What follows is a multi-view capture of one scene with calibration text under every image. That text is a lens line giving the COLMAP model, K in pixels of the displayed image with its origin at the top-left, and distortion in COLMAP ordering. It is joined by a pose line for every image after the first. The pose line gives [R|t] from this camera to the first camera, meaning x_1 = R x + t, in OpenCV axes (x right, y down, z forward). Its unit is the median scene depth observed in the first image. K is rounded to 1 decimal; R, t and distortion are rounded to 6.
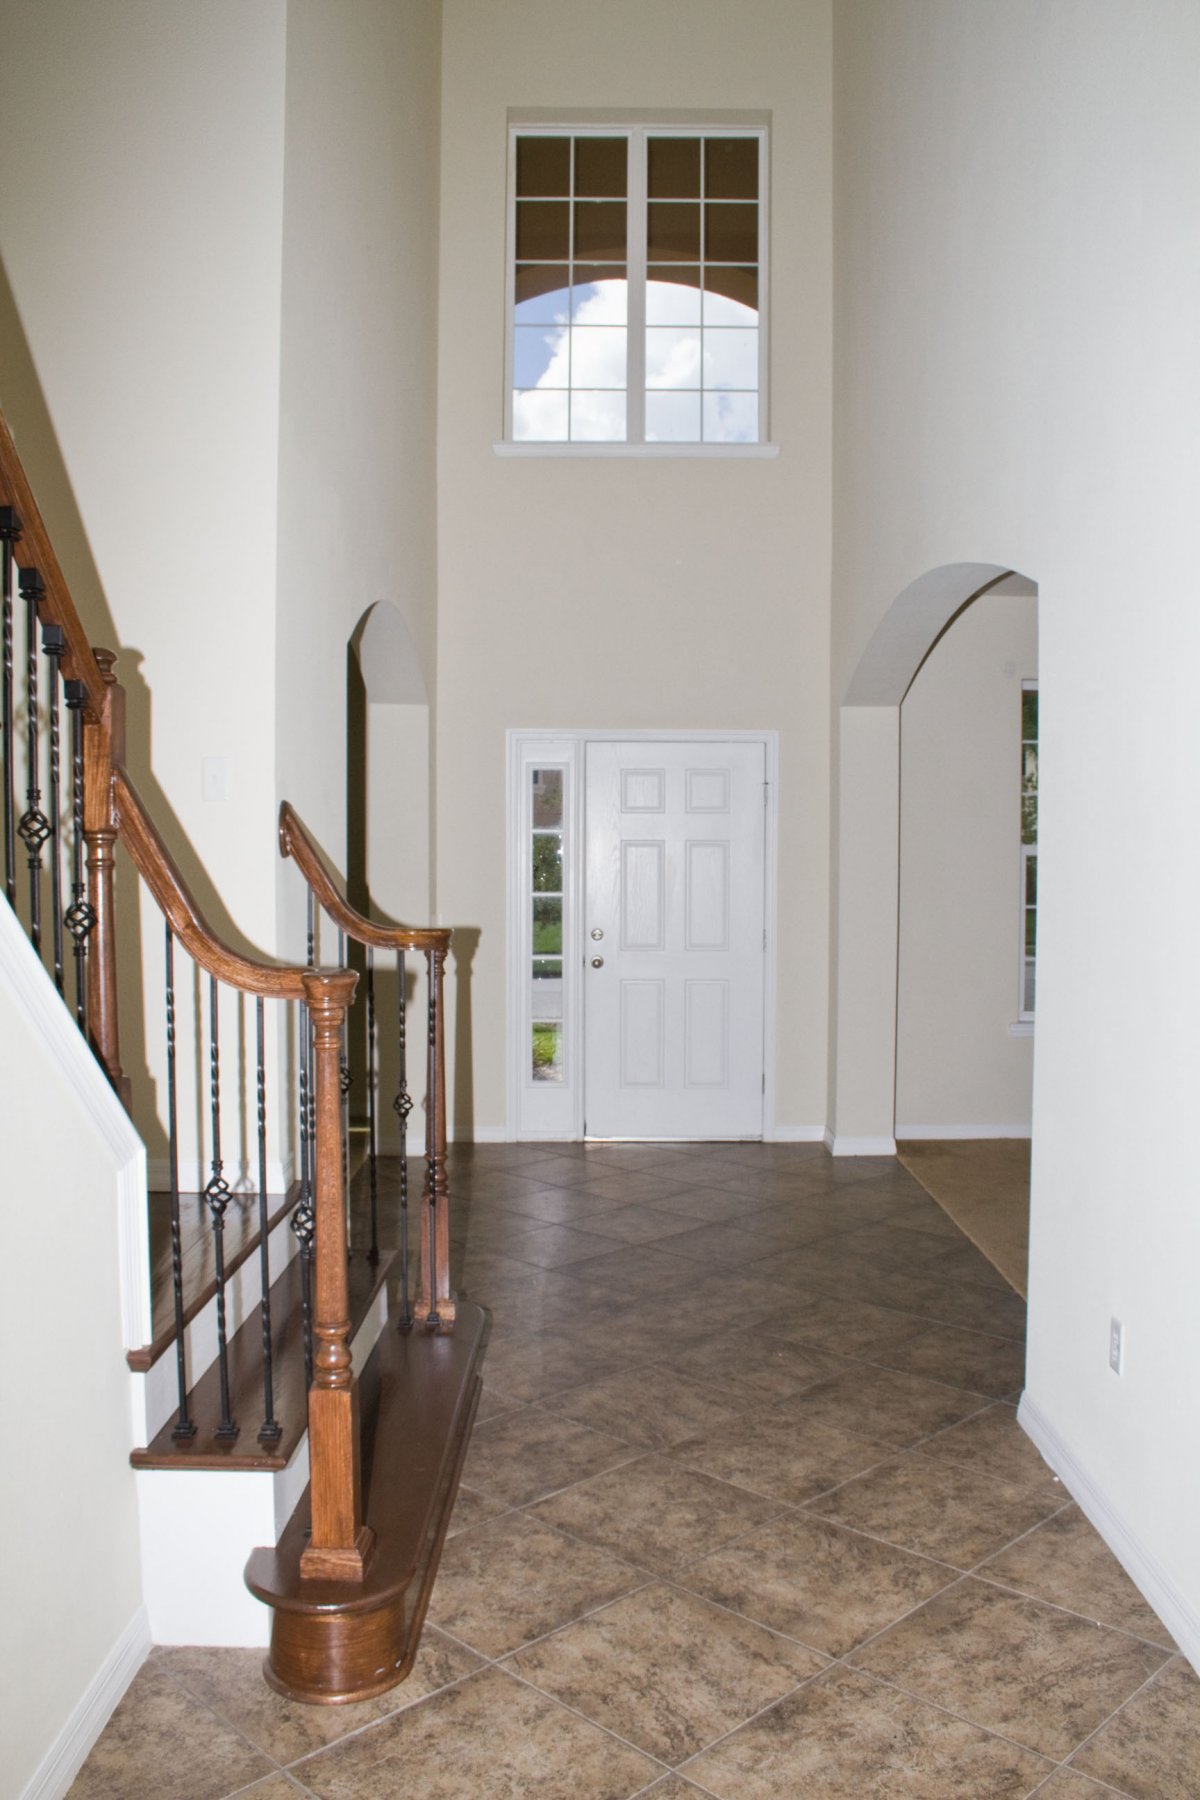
lens RADIAL K [[1439.3, 0, 602.4], [0, 1439.3, 901.6], [0, 0, 1]] dist [-0.142148, 0.099828]
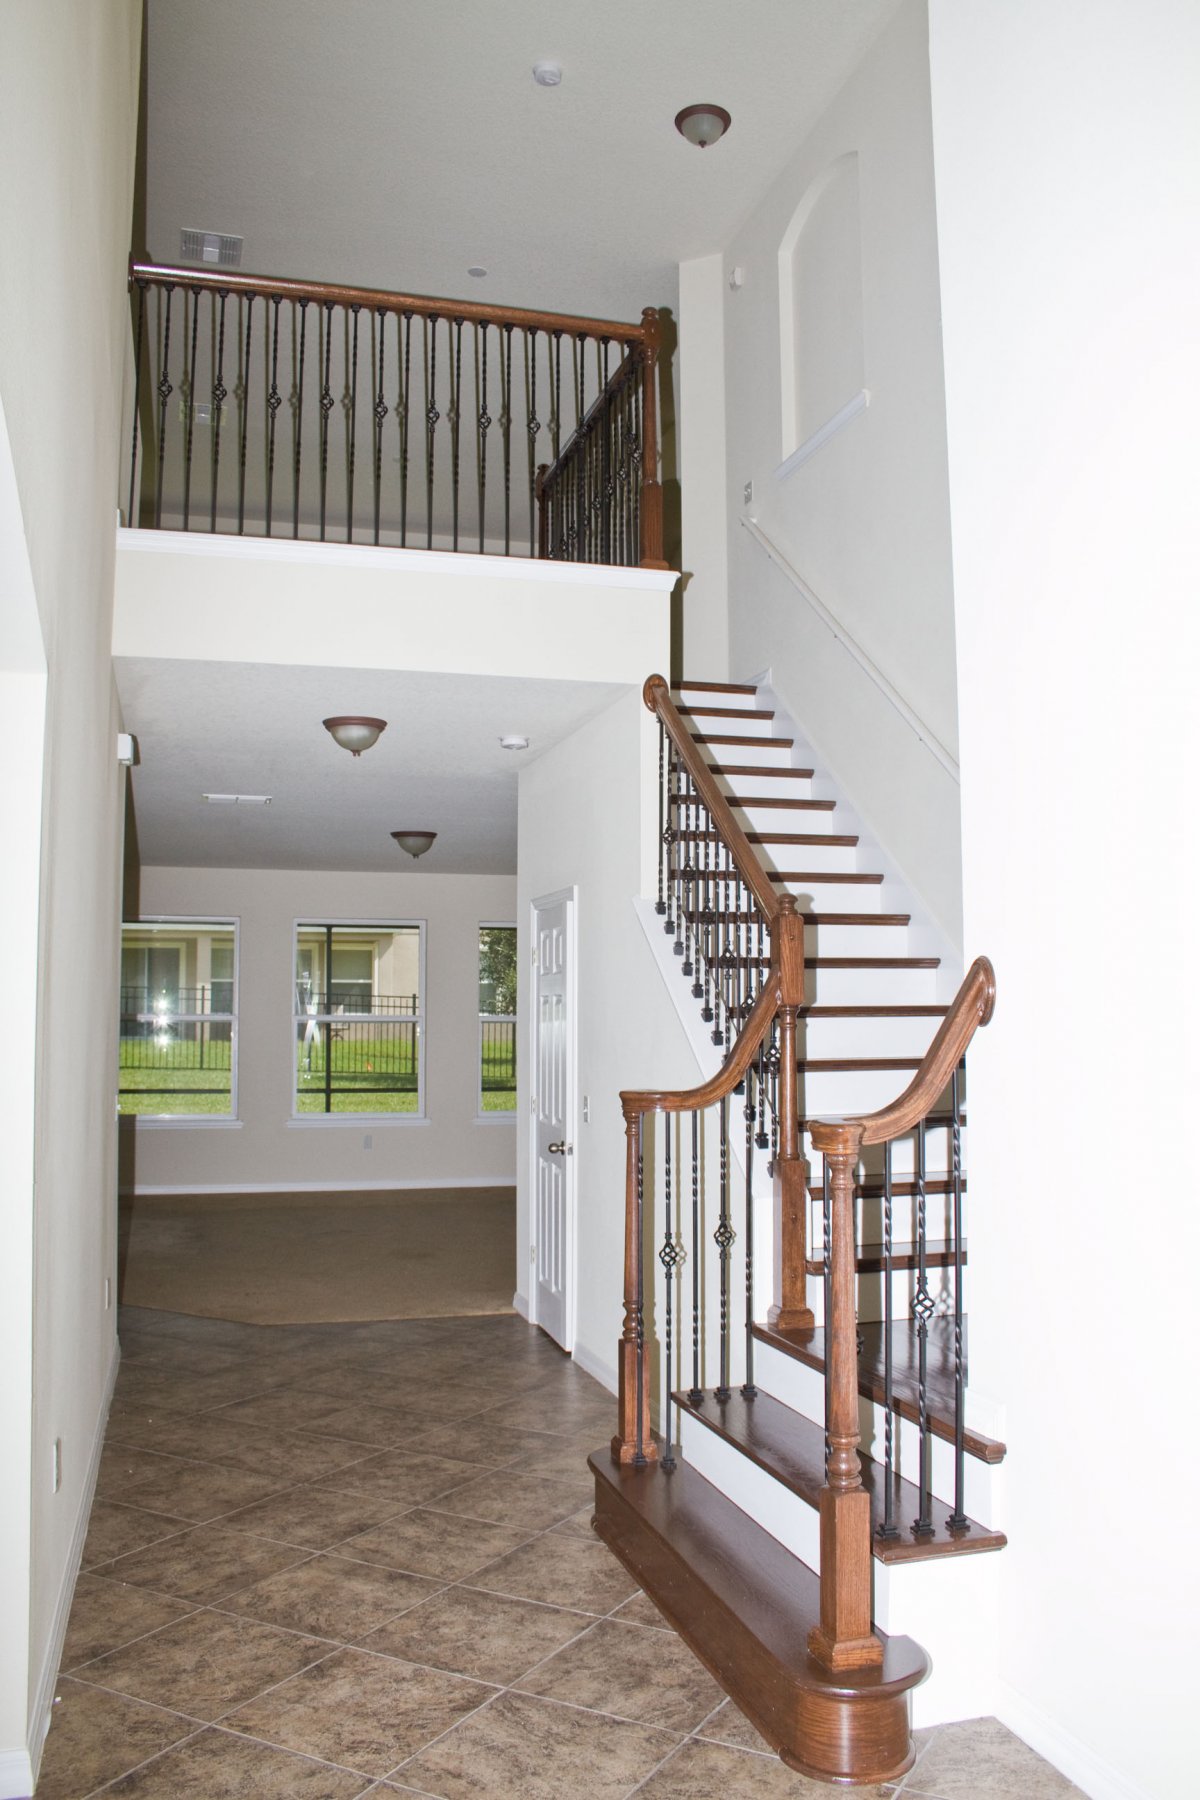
lens RADIAL K [[1439.3, 0, 599.8], [0, 1439.3, 903.2], [0, 0, 1]] dist [-0.142148, 0.099828]
pose [[-0.958895, -0.024044, -0.282742, 0.267939], [-0.010575, 0.998739, -0.049068, -0.070092], [0.283565, -0.044061, -0.957940, 2.110281]]
